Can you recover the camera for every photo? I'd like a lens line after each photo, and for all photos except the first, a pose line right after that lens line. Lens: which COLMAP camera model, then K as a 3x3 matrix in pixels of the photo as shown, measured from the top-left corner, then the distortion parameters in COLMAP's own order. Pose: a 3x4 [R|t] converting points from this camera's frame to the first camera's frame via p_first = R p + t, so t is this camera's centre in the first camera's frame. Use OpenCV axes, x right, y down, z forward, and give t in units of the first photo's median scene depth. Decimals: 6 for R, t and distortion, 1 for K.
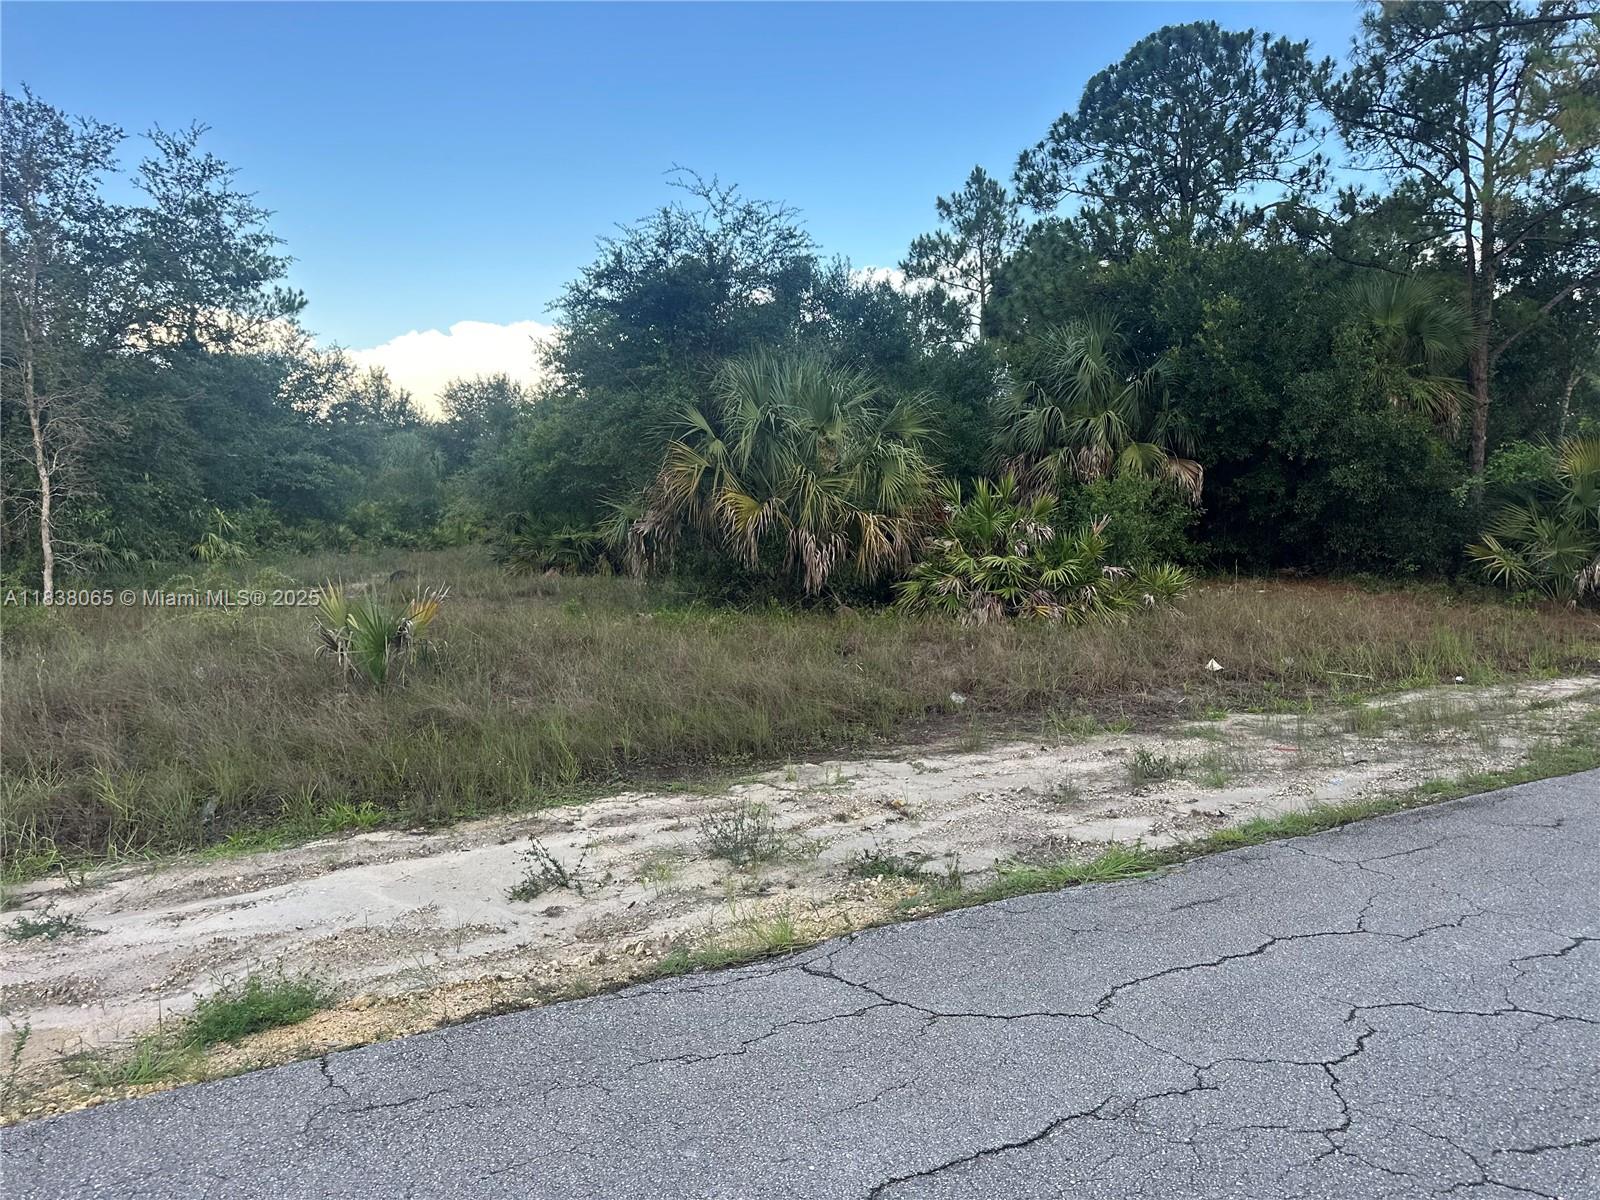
lens RADIAL K [[1125.4, 0, 822.8], [0, 1125.4, 595.4], [0, 0, 1]] dist [0.013938, -0.026198]
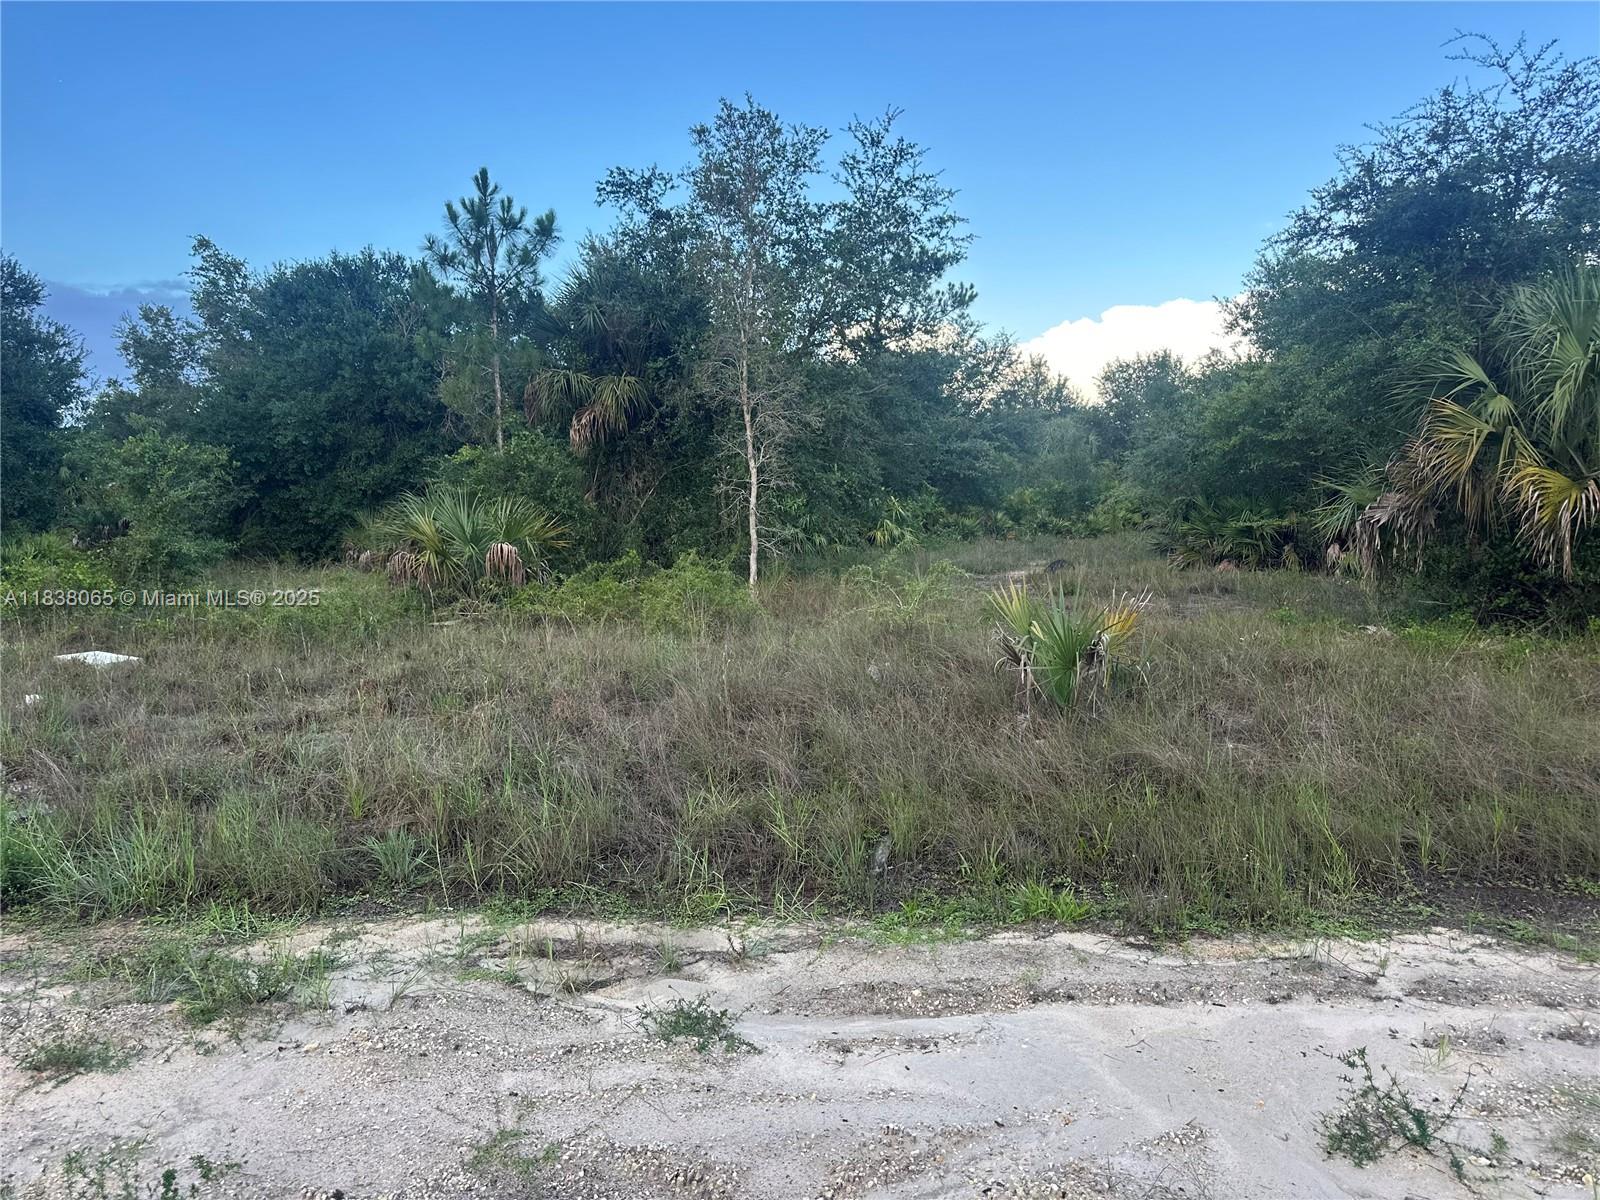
lens RADIAL K [[1119.7, 0, 800.0], [0, 1119.7, 600.0], [0, 0, 1]] dist [0.152230, -0.240410]
pose [[0.841327, 0.043681, -0.538759, -0.066926], [-0.034948, 0.999040, 0.026425, -0.008713], [0.539396, -0.003404, 0.842045, 0.115723]]
